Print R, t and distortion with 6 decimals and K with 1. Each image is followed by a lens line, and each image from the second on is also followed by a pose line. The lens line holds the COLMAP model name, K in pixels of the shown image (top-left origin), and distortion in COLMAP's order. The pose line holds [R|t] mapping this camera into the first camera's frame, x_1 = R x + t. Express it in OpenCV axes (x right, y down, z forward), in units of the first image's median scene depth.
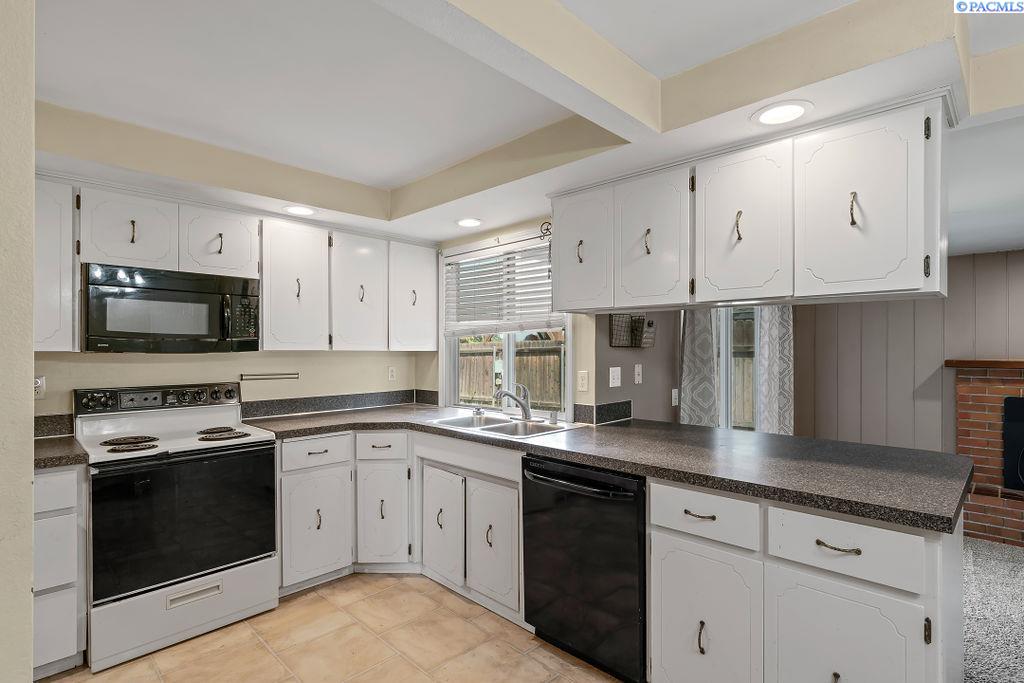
lens RADIAL K [[509.3, 0, 508.0], [0, 509.3, 349.5], [0, 0, 1]] dist [0.001903, 0.000531]
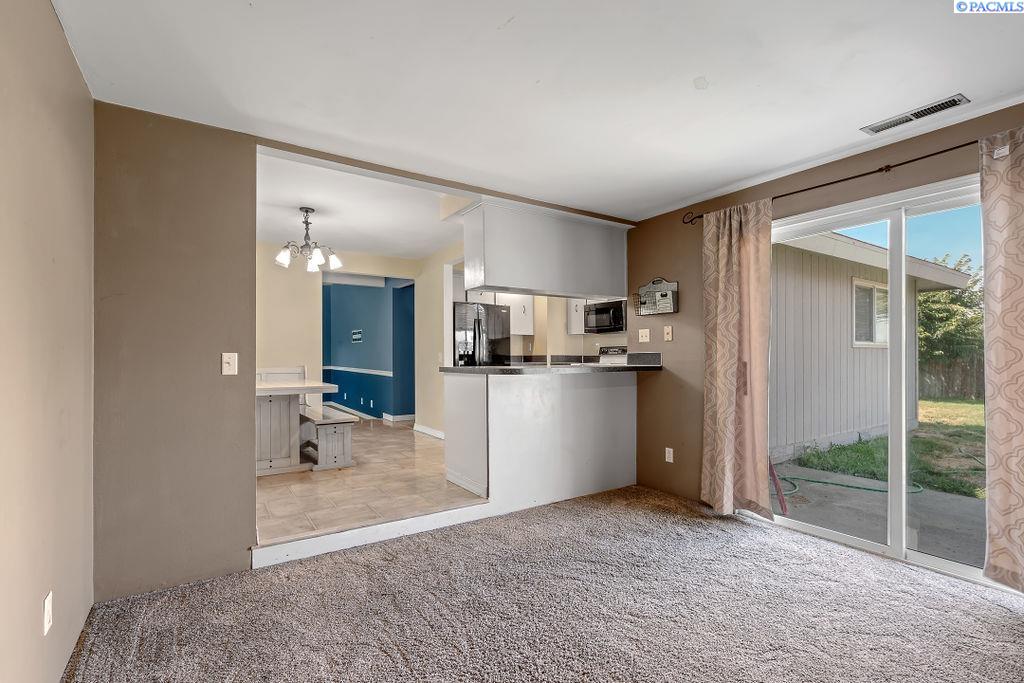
lens RADIAL K [[461.0, 0, 510.9], [0, 461.0, 354.5], [0, 0, 1]] dist [-0.001239, -0.000017]
pose [[-0.202579, -0.004617, -0.979255, 1.631656], [0.003406, 0.999980, -0.005419, 0.116605], [0.979260, -0.004433, -0.202559, 0.903550]]
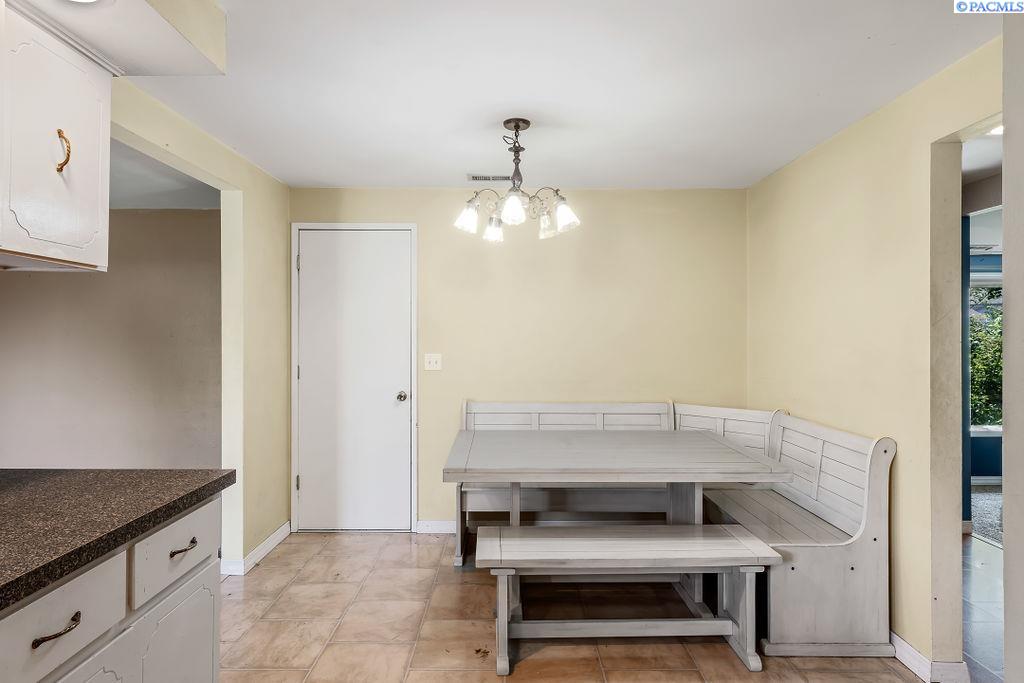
lens RADIAL K [[565.8, 0, 503.8], [0, 565.8, 334.1], [0, 0, 1]] dist [0.002704, 0.000883]
pose [[-0.707934, -0.001303, 0.706277, -0.244550], [-0.003654, 0.999992, -0.001818, 0.001049], [-0.706269, -0.003868, -0.707933, 0.662251]]
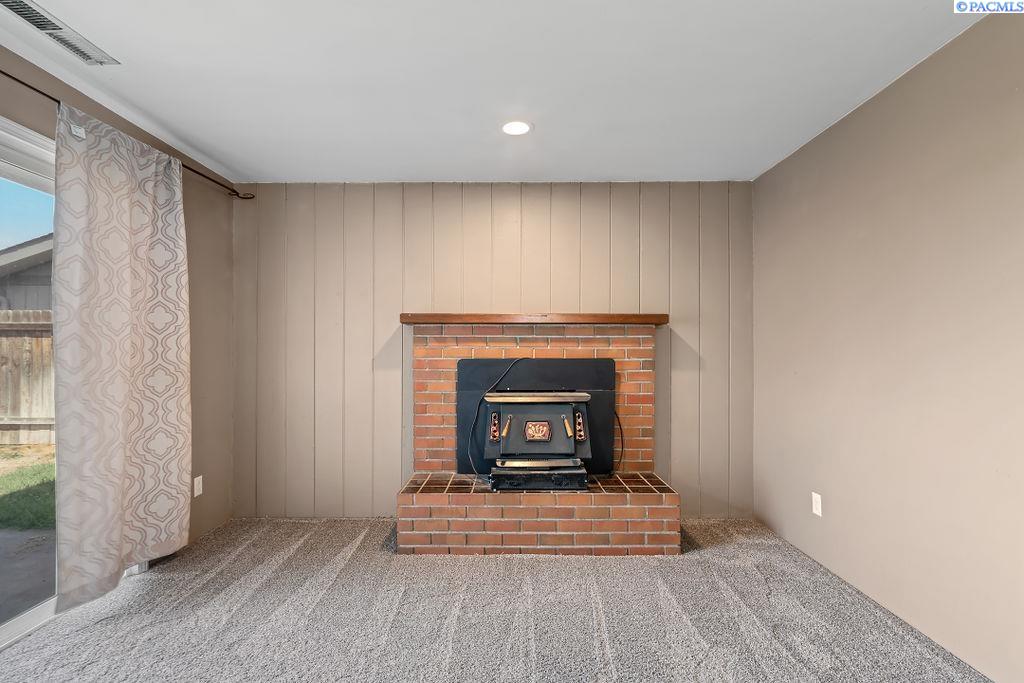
lens RADIAL K [[462.0, 0, 508.3], [0, 462.0, 348.5], [0, 0, 1]] dist [-0.003323, 0.001371]
pose [[0.716577, 0.001330, 0.697507, 0.753127], [0.001482, 0.999993, -0.003430, 0.112254], [-0.697506, 0.003491, 0.716570, 0.611067]]
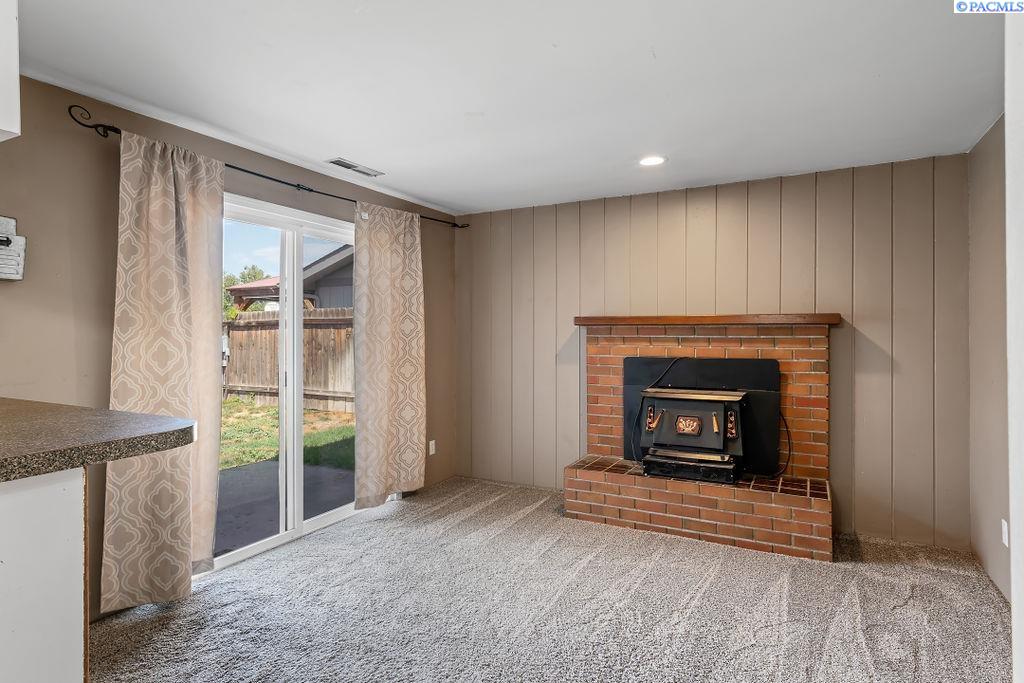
lens RADIAL K [[554.8, 0, 511.8], [0, 554.8, 330.2], [0, 0, 1]] dist [0.002940, 0.001720]
pose [[0.958591, -0.003010, 0.284771, 0.731579], [0.003685, 0.999992, -0.001834, 0.066993], [-0.284763, 0.002808, 0.958594, 0.179110]]
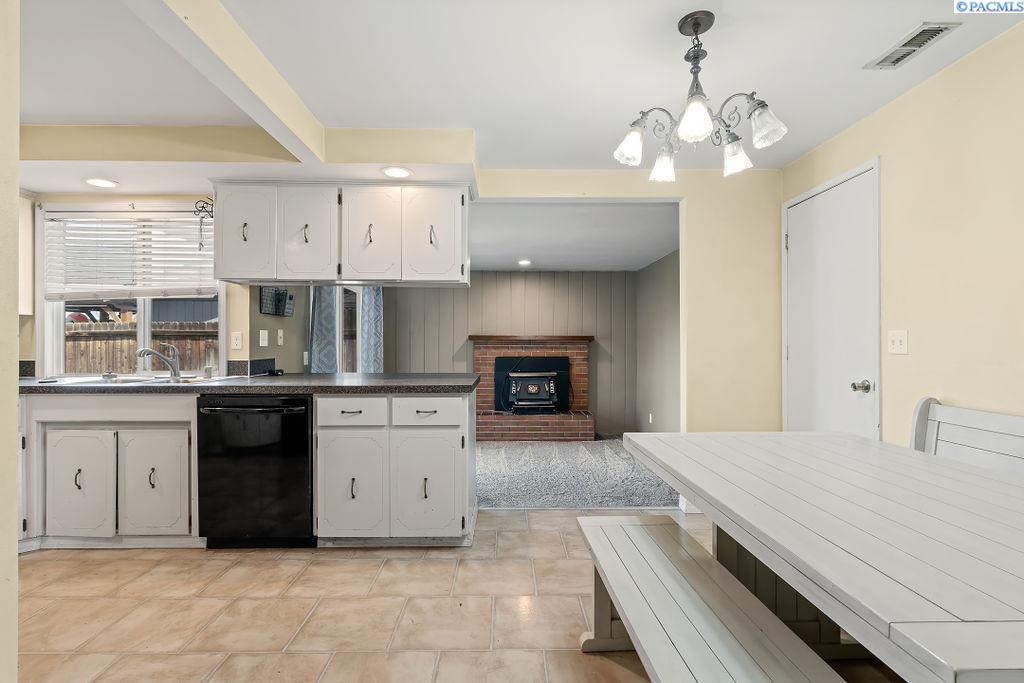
lens RADIAL K [[492.1, 0, 513.2], [0, 492.1, 341.7], [0, 0, 1]] dist [0.001244, 0.000865]
pose [[0.696612, 0.001945, 0.717445, -0.224174], [-0.000598, 0.999998, -0.002130, 0.065624], [-0.717448, 0.001055, 0.696612, -0.257329]]
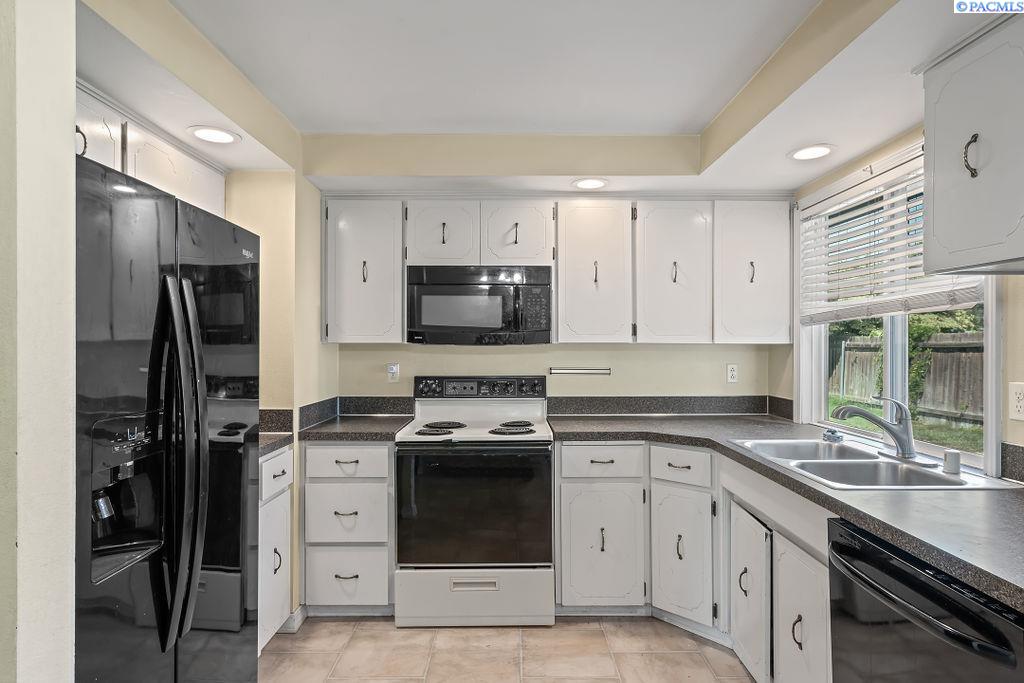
lens RADIAL K [[569.3, 0, 509.4], [0, 569.3, 342.6], [0, 0, 1]] dist [0.000916, 0.000744]
pose [[0.704963, 0.000654, -0.709243, 0.190872], [-0.000441, 1.000000, 0.000484, 0.001126], [0.709244, -0.000029, 0.704963, 0.208059]]
